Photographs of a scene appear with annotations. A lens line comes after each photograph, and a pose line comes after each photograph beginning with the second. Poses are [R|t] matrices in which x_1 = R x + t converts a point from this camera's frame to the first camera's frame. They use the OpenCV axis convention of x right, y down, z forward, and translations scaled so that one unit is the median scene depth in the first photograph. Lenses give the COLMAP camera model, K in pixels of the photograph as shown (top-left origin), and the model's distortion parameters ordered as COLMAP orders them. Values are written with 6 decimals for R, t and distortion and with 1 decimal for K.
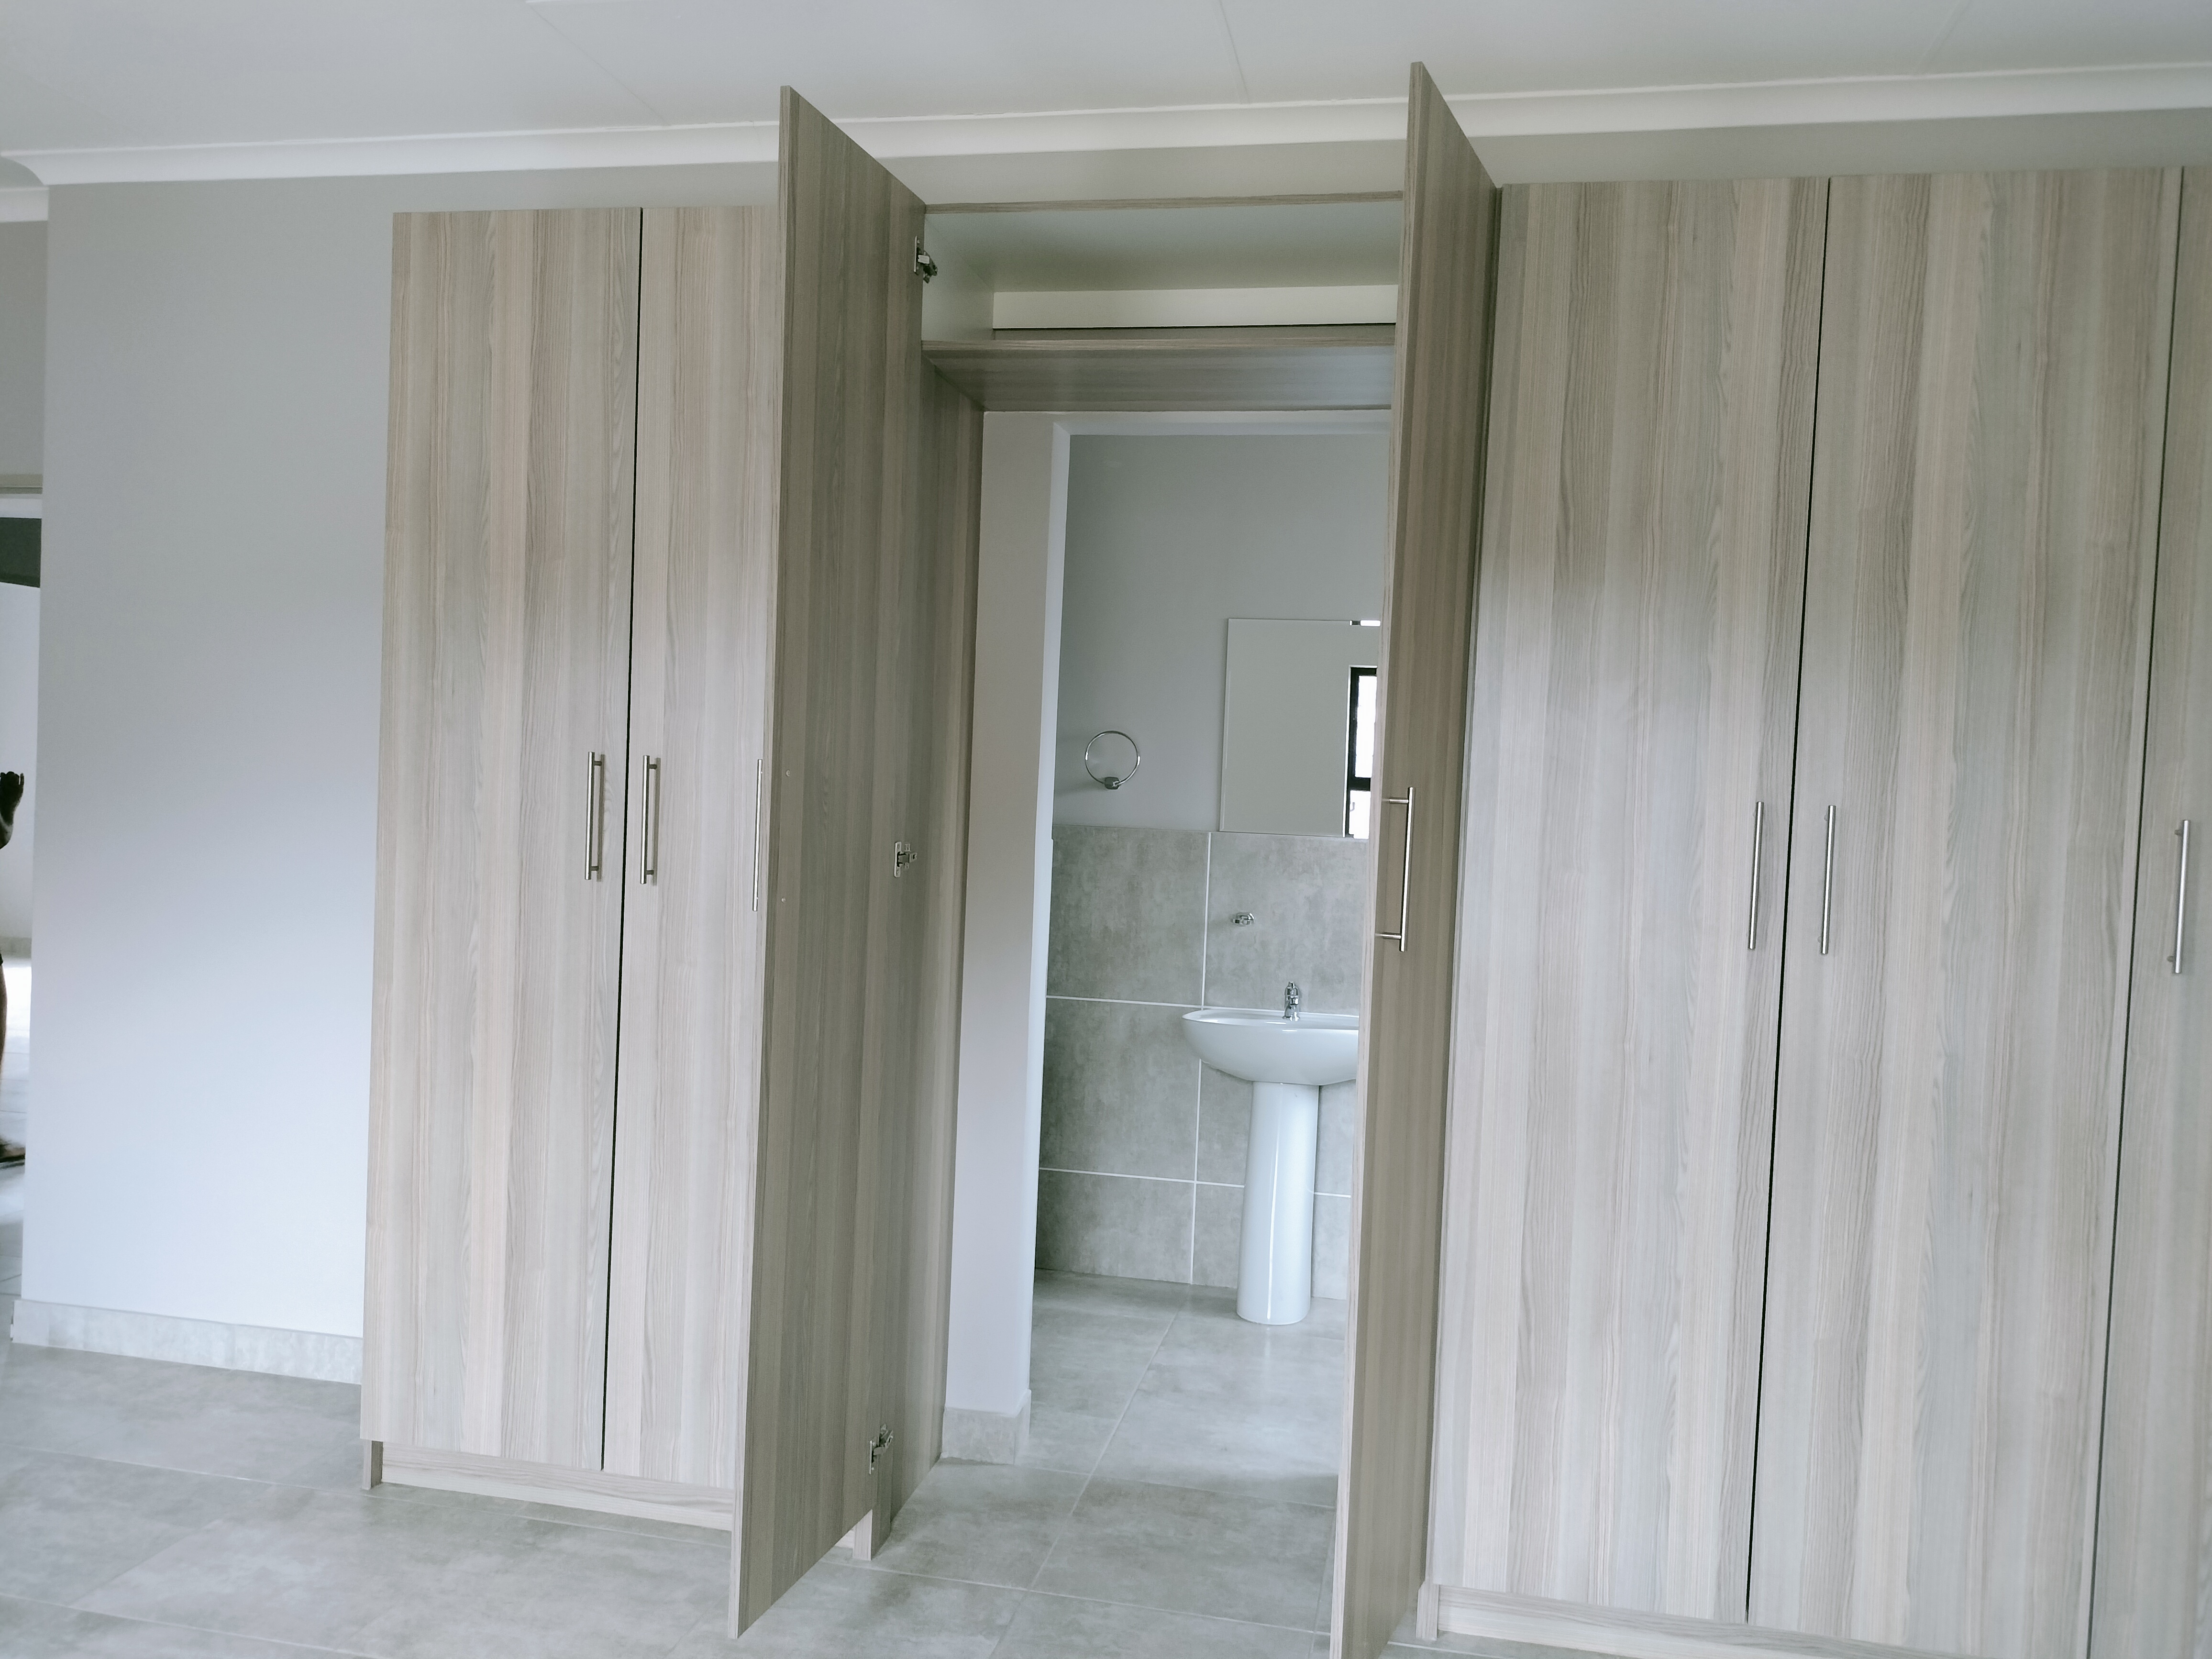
lens RADIAL K [[1646.5, 0, 1106.0], [0, 1646.5, 829.5], [0, 0, 1]] dist [0.005485, -0.006566]
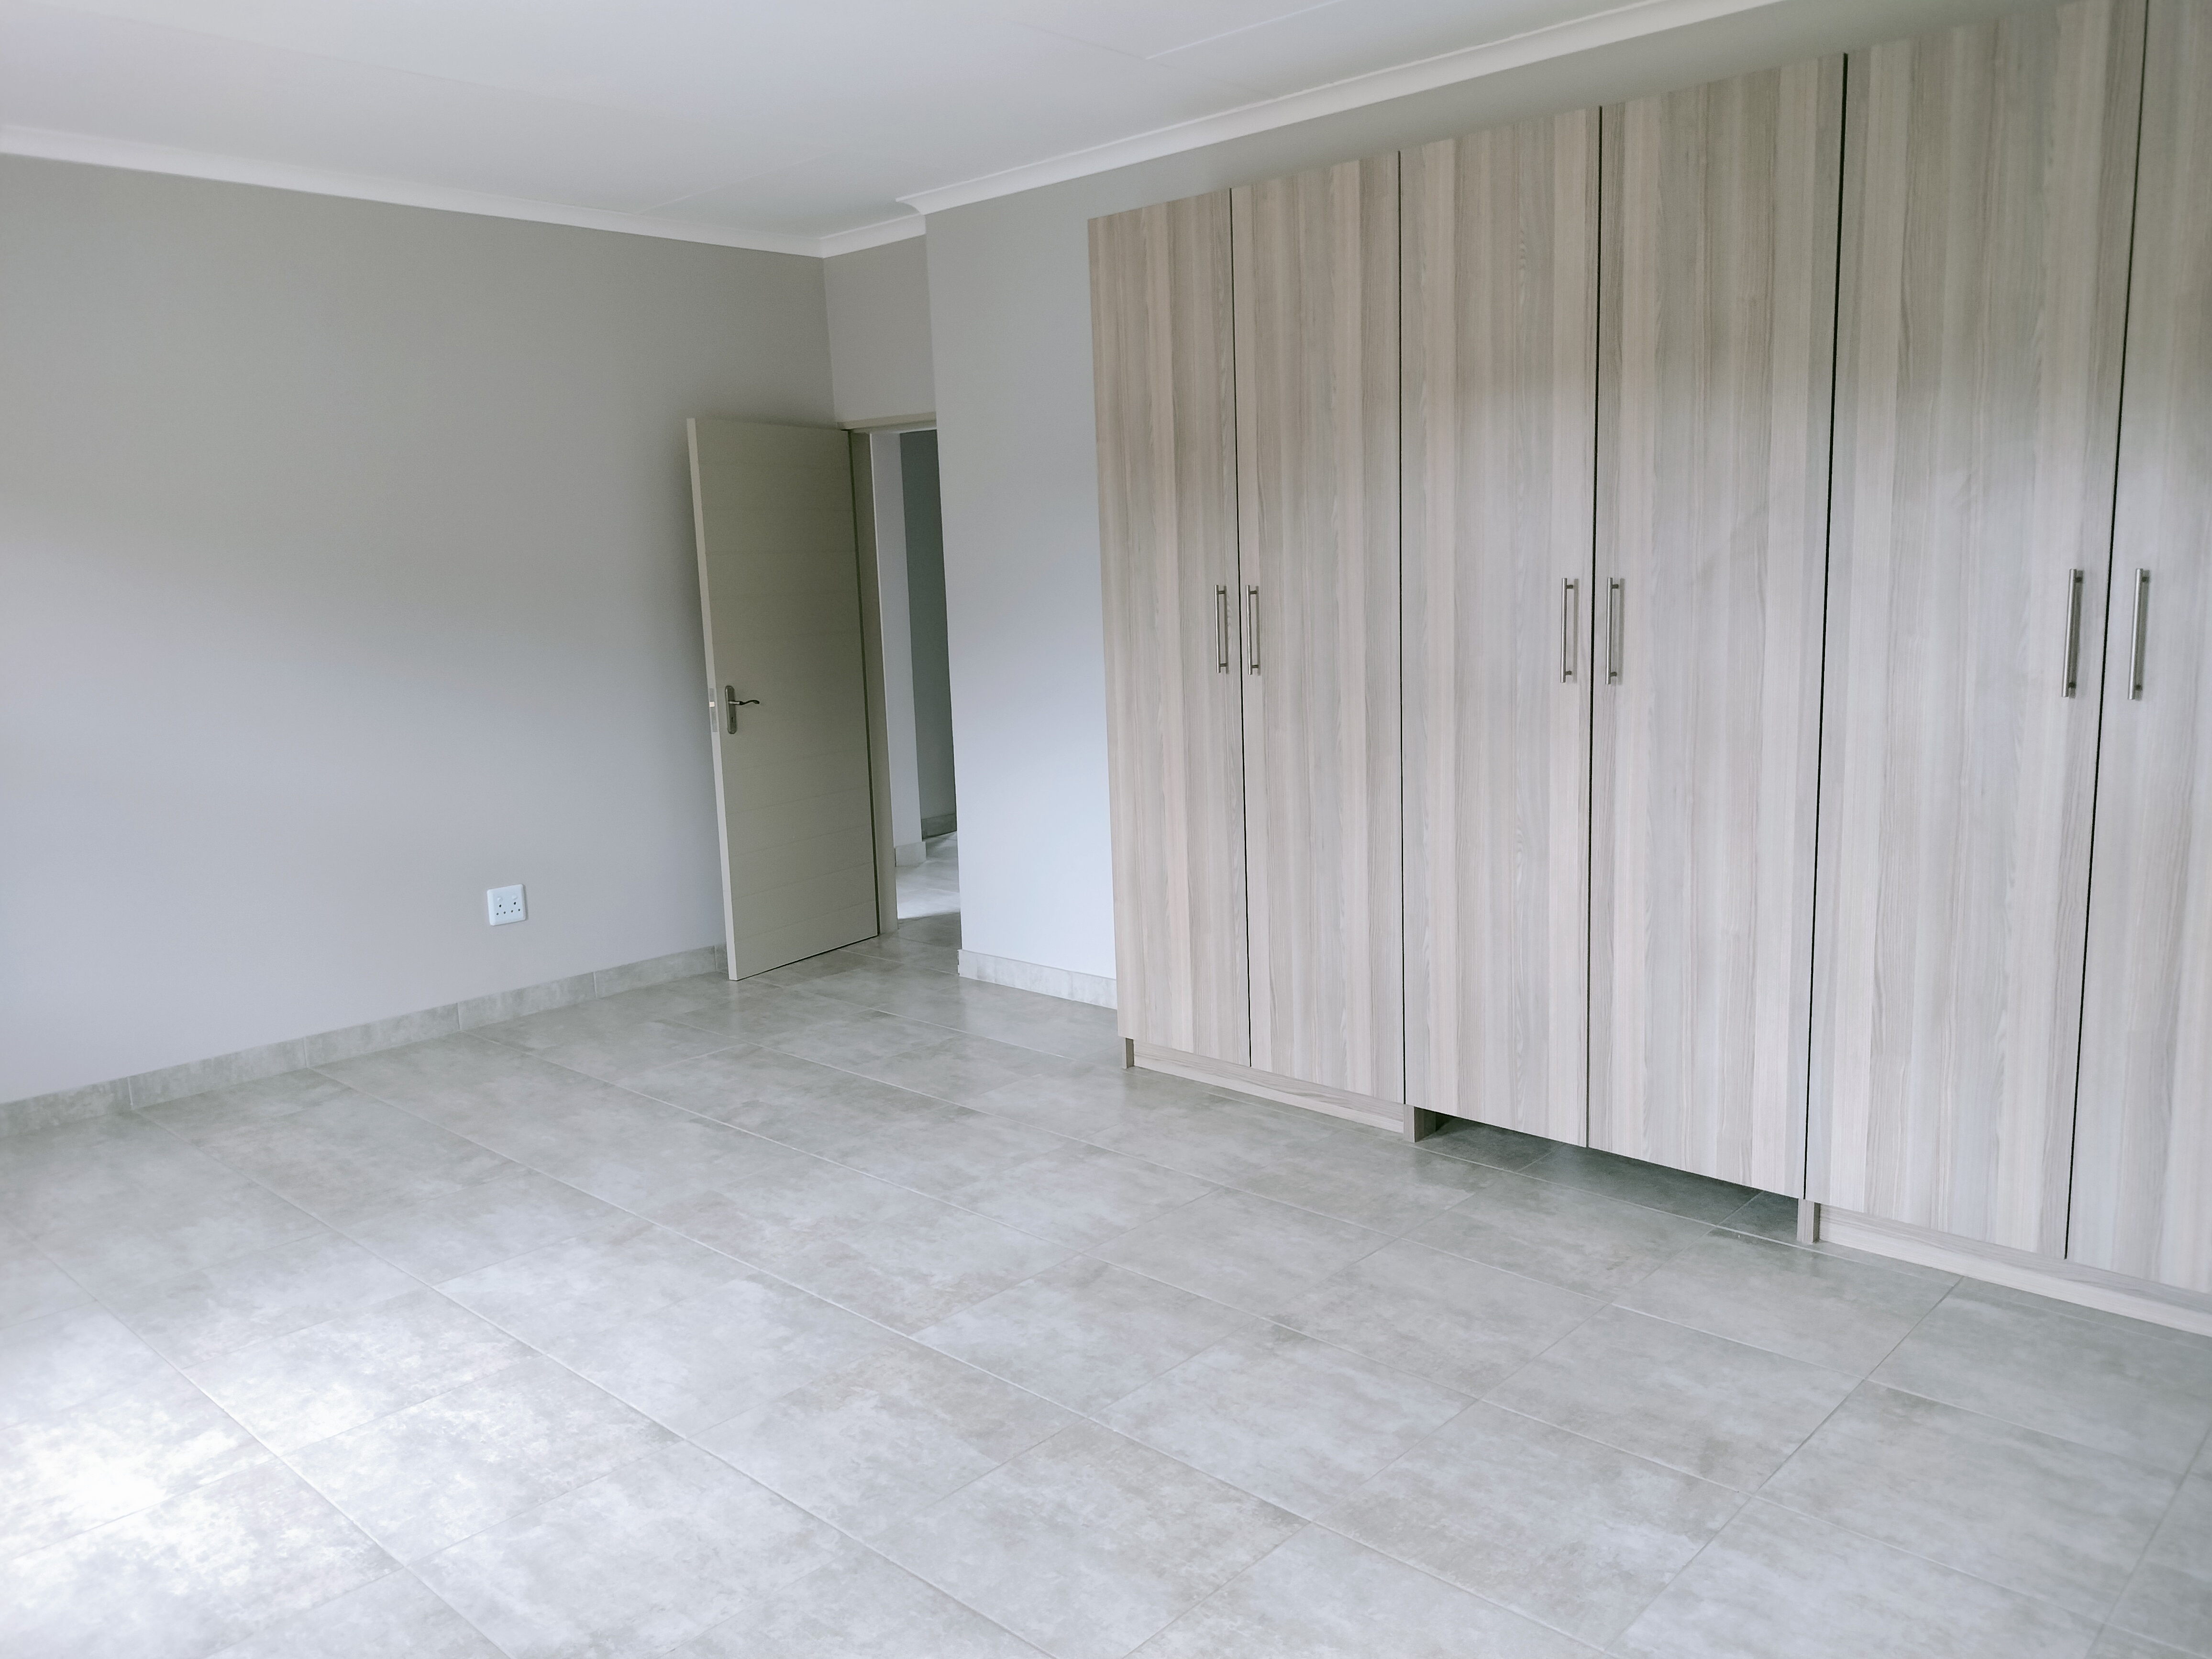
lens RADIAL K [[1643.4, 0, 1119.6], [0, 1643.4, 828.3], [0, 0, 1]] dist [0.071929, -0.104932]
pose [[0.849859, 0.014702, -0.526805, 0.385048], [0.055114, 0.991650, 0.116587, -0.007878], [0.524120, -0.128117, 0.841953, -0.301536]]
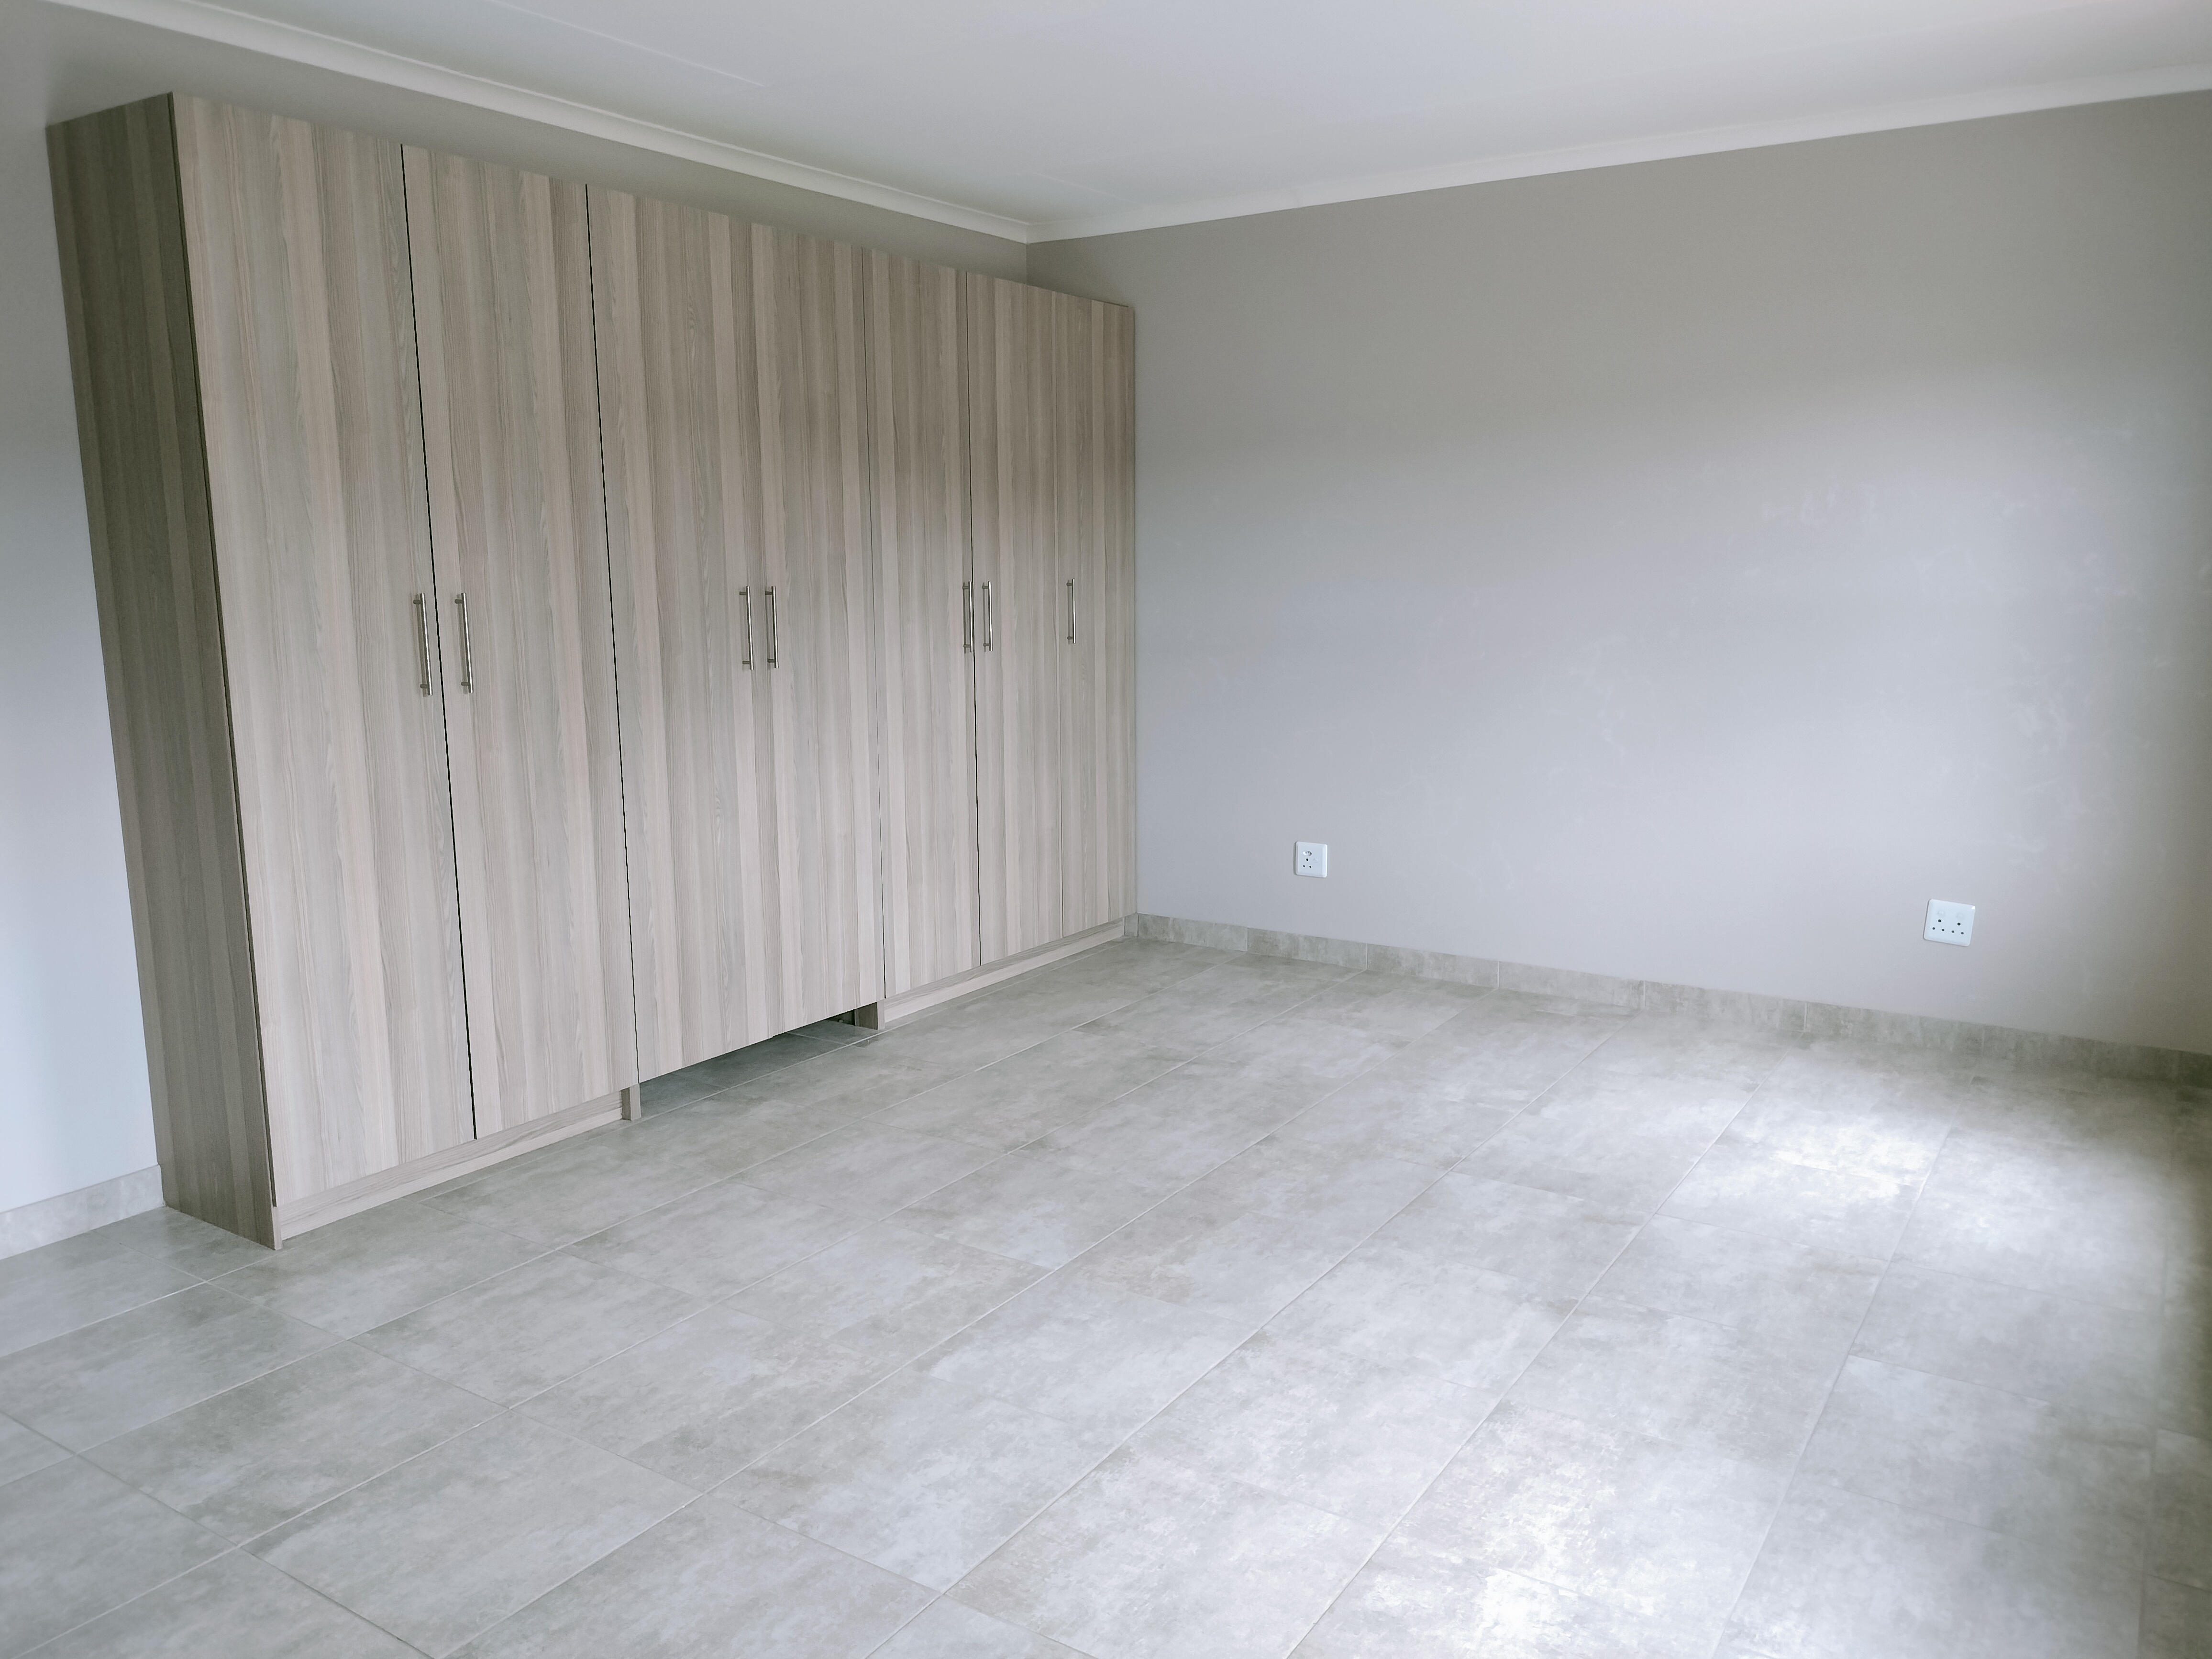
lens RADIAL K [[1643.4, 0, 1119.6], [0, 1643.4, 828.3], [0, 0, 1]] dist [0.071929, -0.104932]
pose [[0.368703, -0.197292, 0.908369, -1.297856], [0.047953, 0.979952, 0.193375, -0.090642], [-0.928310, -0.027739, 0.370772, 0.030783]]
